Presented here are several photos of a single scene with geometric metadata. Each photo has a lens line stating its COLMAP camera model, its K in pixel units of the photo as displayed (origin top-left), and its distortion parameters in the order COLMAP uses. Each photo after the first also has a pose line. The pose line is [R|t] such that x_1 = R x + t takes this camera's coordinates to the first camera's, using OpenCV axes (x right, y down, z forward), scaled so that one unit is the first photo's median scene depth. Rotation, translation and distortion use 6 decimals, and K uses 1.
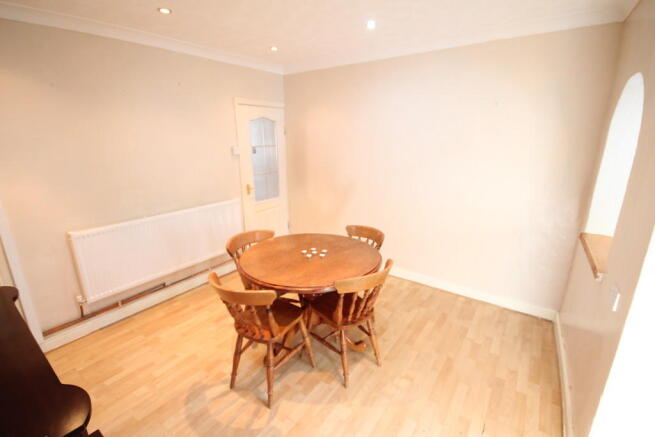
lens RADIAL K [[309.1, 0, 326.0], [0, 309.1, 221.5], [0, 0, 1]] dist [-0.002893, -0.001640]
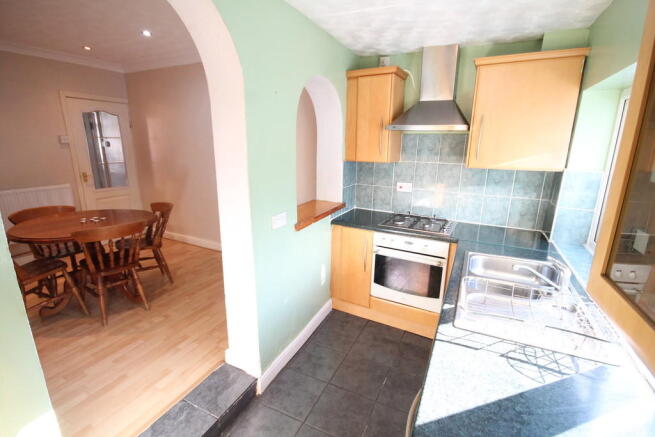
lens RADIAL K [[309.1, 0, 326.0], [0, 309.1, 221.5], [0, 0, 1]] dist [-0.002893, -0.001640]
pose [[0.986177, -0.023370, 0.164037, 0.550179], [0.027199, 0.999407, -0.021136, 0.133305], [-0.163446, 0.025306, 0.986228, -0.261236]]
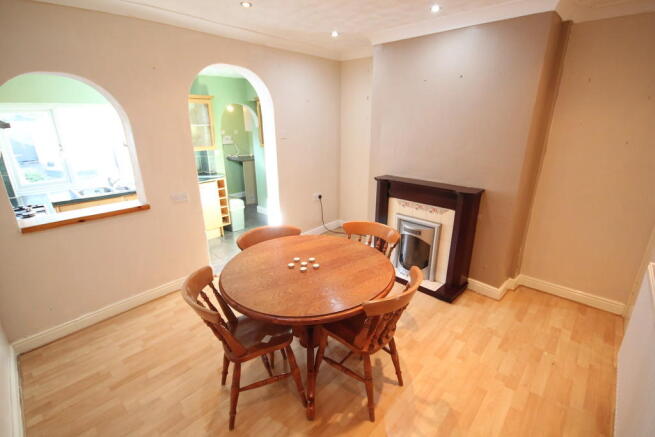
lens RADIAL K [[309.1, 0, 326.0], [0, 309.1, 221.5], [0, 0, 1]] dist [-0.002893, -0.001640]
pose [[-0.991452, -0.028362, 0.127353, -0.167117], [0.049018, 0.823615, 0.565028, -0.386028], [-0.120915, 0.566440, -0.815184, 1.360894]]
